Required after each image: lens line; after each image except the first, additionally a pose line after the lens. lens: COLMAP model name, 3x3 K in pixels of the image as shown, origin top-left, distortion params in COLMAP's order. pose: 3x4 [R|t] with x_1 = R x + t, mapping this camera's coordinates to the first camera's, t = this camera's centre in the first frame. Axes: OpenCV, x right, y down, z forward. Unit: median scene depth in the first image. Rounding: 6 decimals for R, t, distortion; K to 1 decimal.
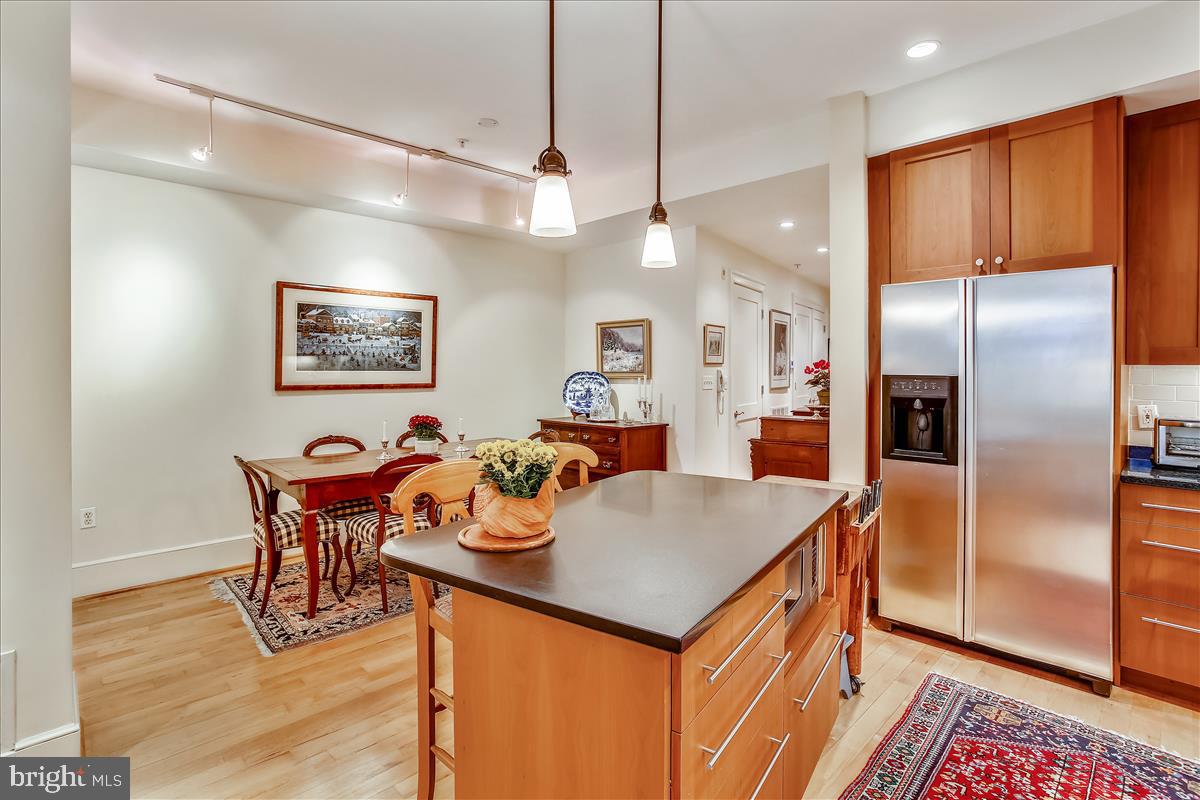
lens RADIAL K [[588.1, 0, 599.7], [0, 588.1, 366.4], [0, 0, 1]] dist [-0.051211, 0.021819]
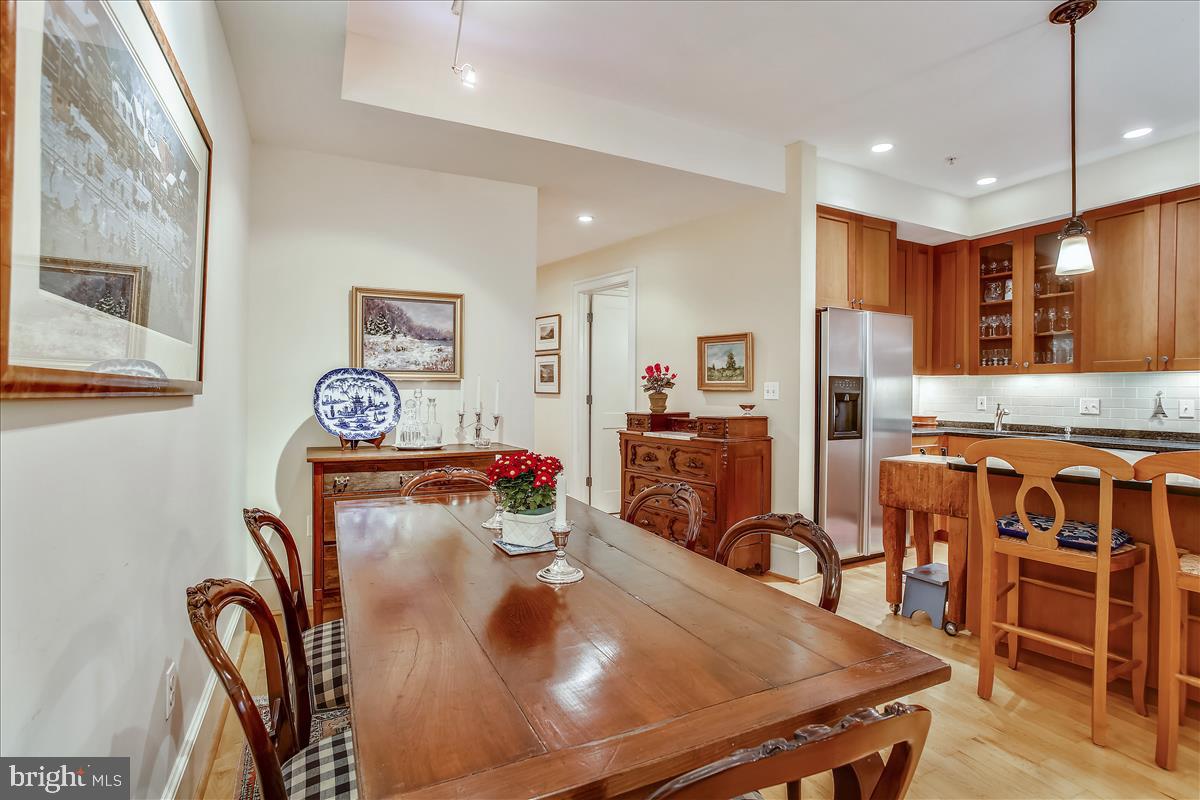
lens RADIAL K [[587.4, 0, 602.0], [0, 587.4, 392.4], [0, 0, 1]] dist [-0.054250, 0.030370]
pose [[0.301839, 0.001353, 0.953358, -0.630693], [-0.009632, 0.999952, 0.001630, 0.037700], [-0.953310, -0.009674, 0.301838, 0.766855]]
